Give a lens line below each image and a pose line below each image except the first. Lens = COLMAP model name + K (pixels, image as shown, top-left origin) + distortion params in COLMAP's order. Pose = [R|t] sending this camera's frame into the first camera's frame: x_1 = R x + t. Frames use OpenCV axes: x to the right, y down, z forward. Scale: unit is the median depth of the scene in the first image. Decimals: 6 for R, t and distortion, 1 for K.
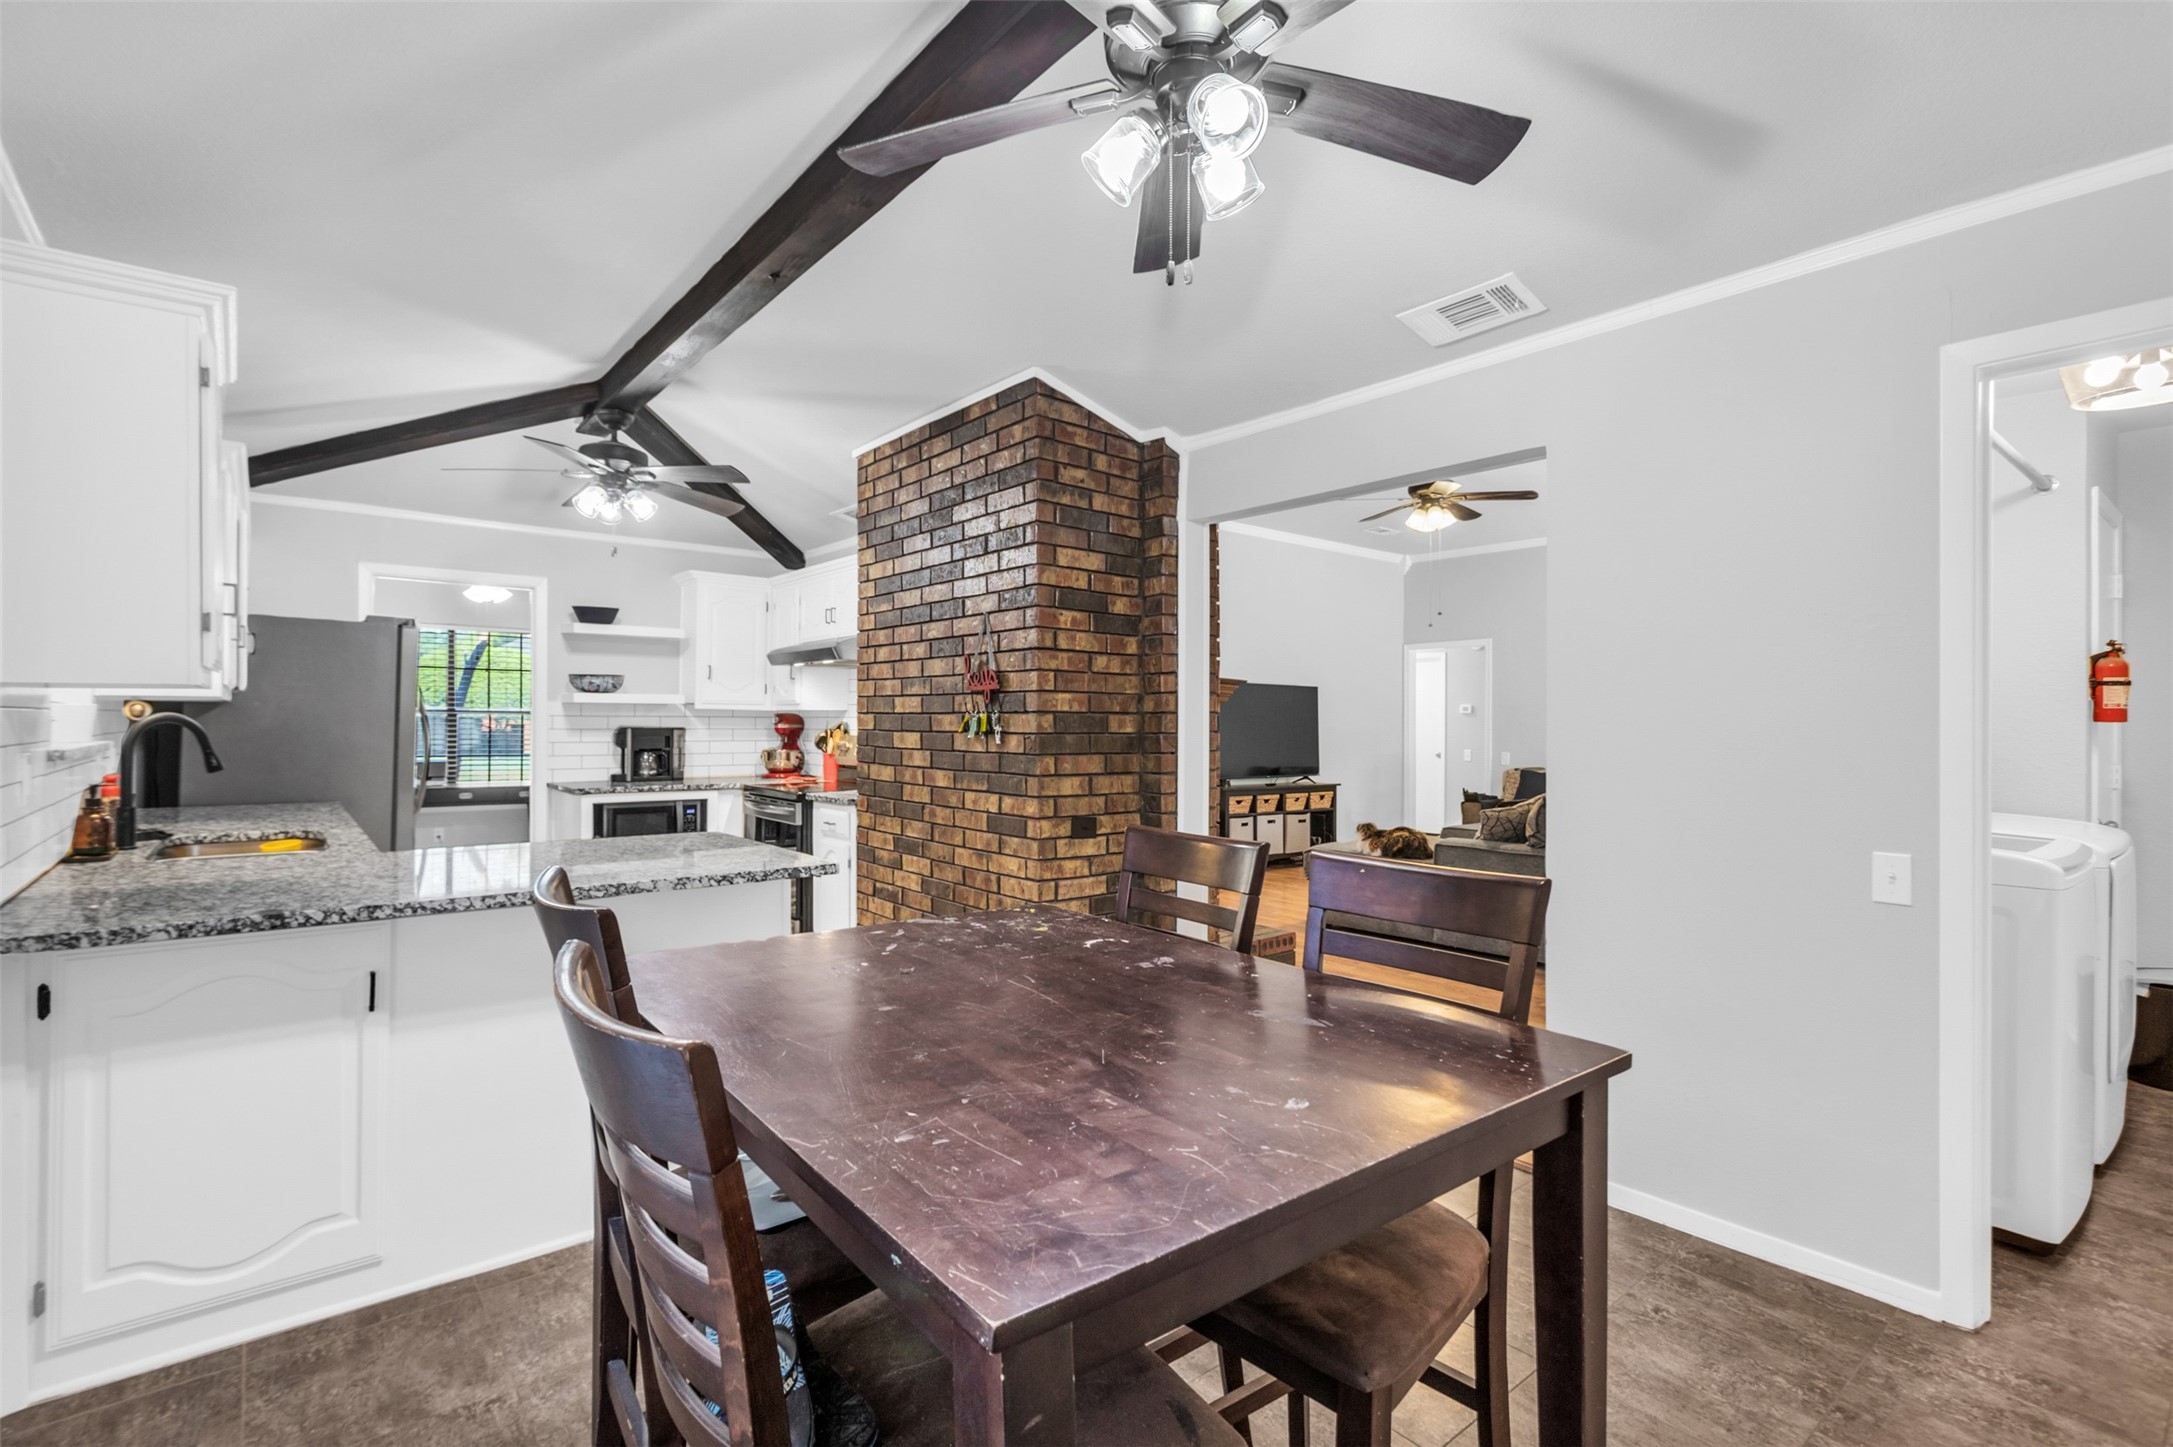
lens RADIAL K [[1008.7, 0, 1077.4], [0, 1008.7, 717.8], [0, 0, 1]] dist [-0.001309, -0.000270]
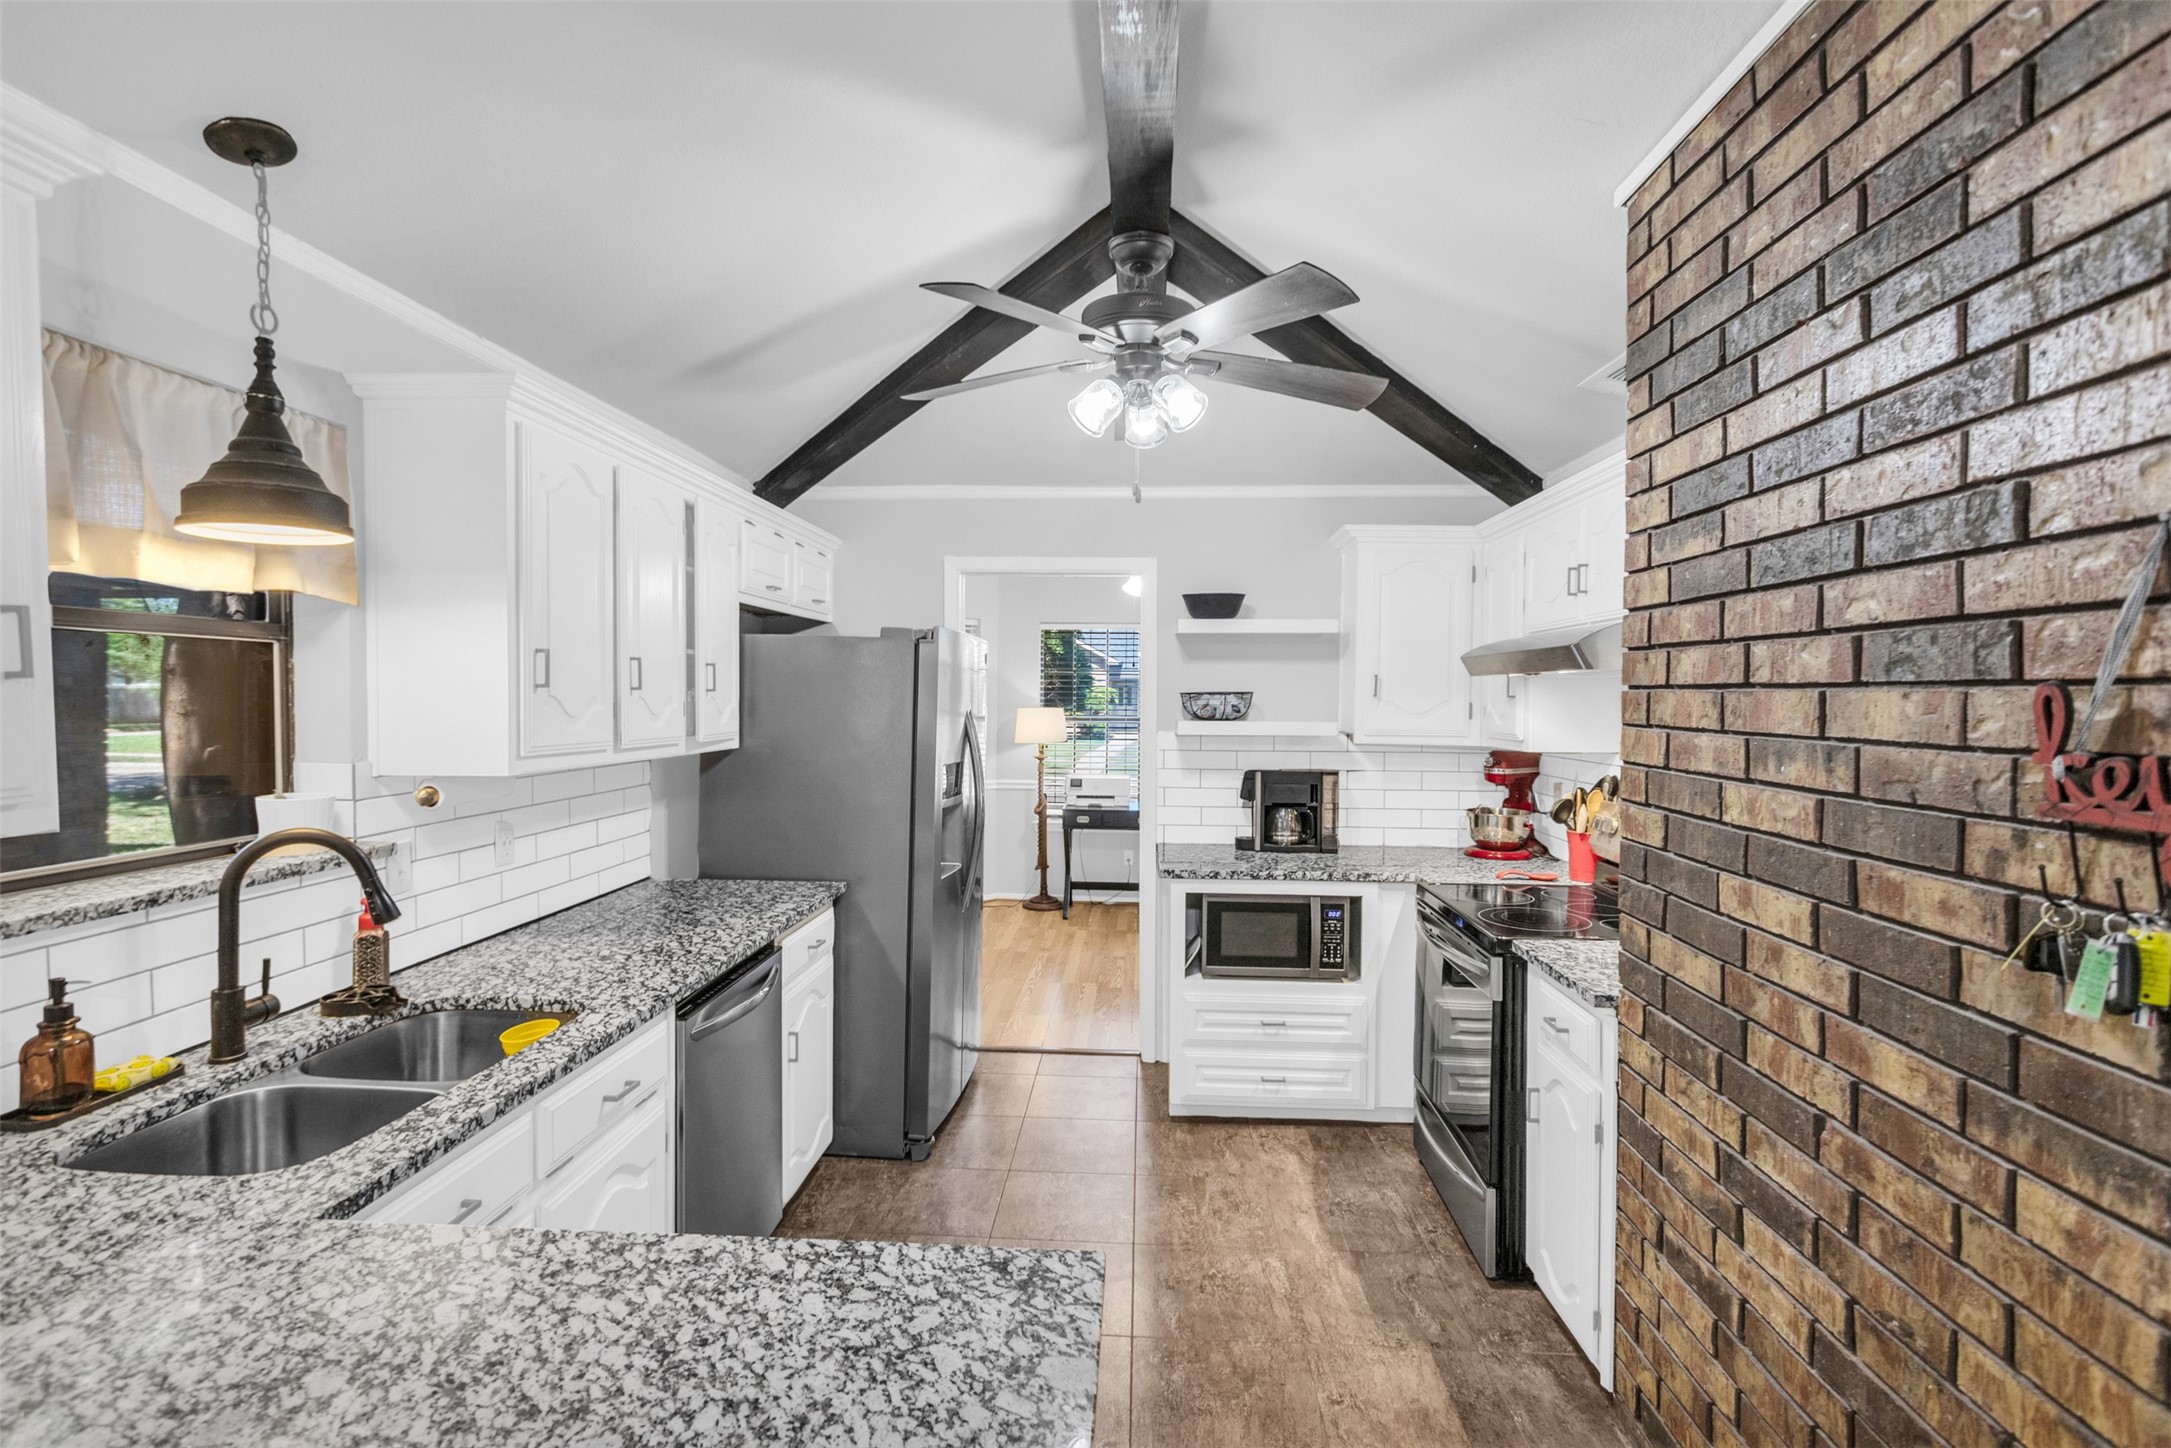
lens RADIAL K [[1004.8, 0, 1082.6], [0, 1004.8, 714.7], [0, 0, 1]] dist [-0.000406, 0.000531]
pose [[0.739146, 0.012332, -0.673432, -0.082353], [0.000198, 0.999828, 0.018526, -0.040812], [0.673545, -0.013827, 0.739017, 0.436227]]
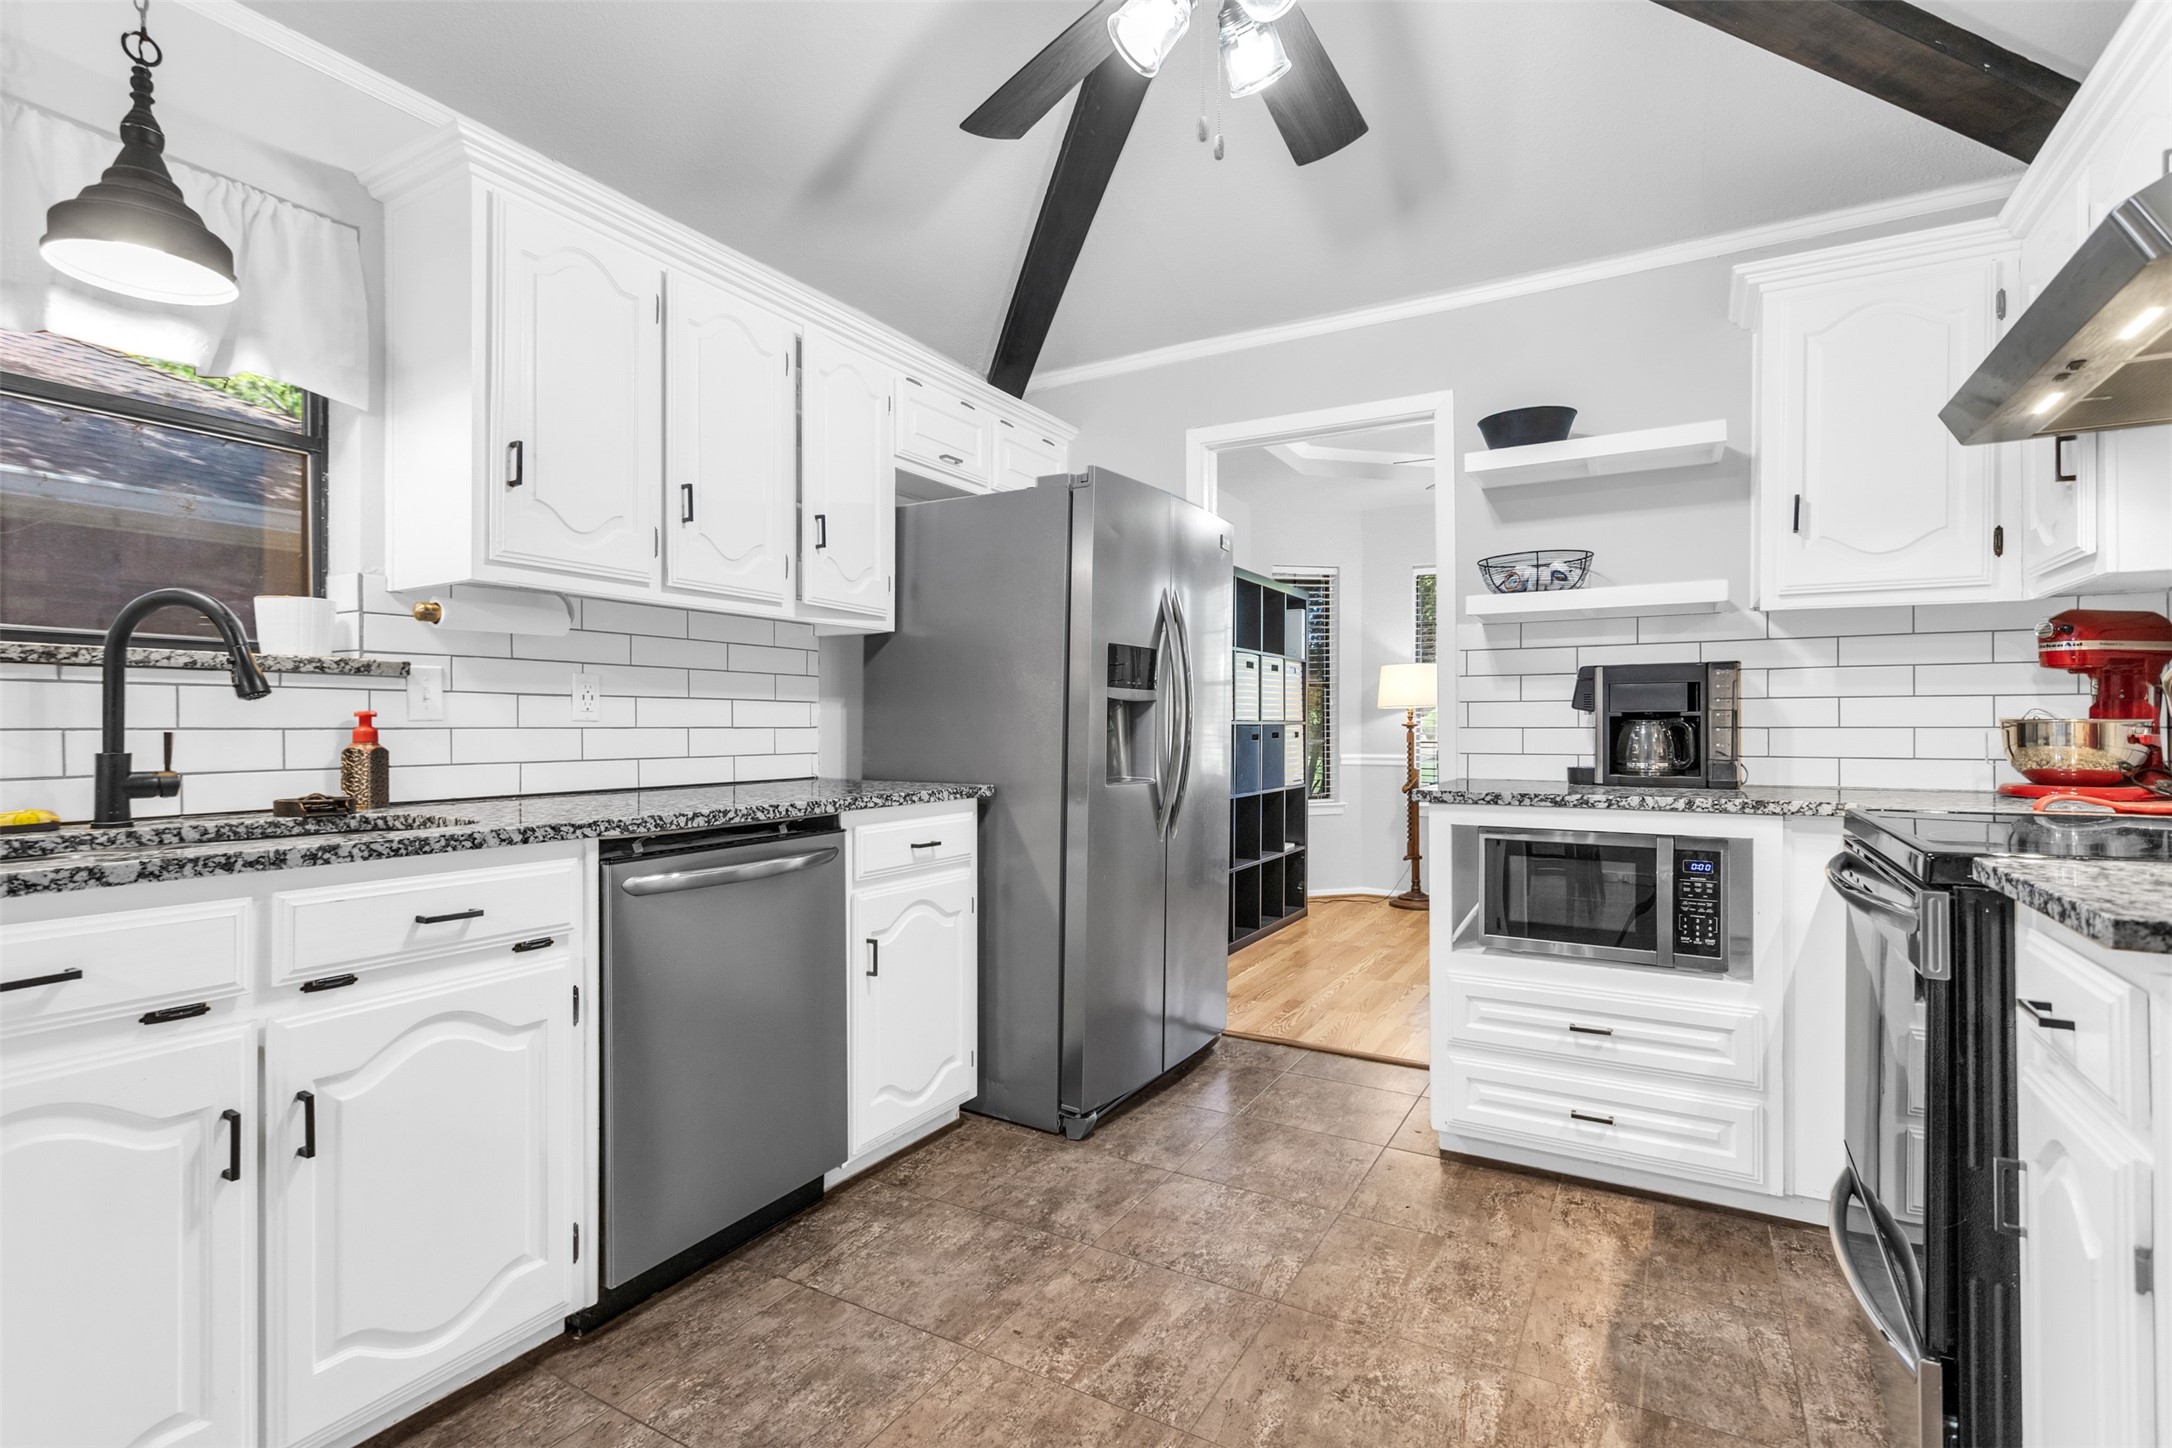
lens RADIAL K [[1013.7, 0, 1078.3], [0, 1013.7, 723.8], [0, 0, 1]] dist [-0.000657, 0.000563]
pose [[0.353655, -0.008301, -0.935339, -0.102823], [0.006364, 0.999959, -0.006468, 0.038394], [0.935354, -0.003665, 0.353693, 0.632257]]
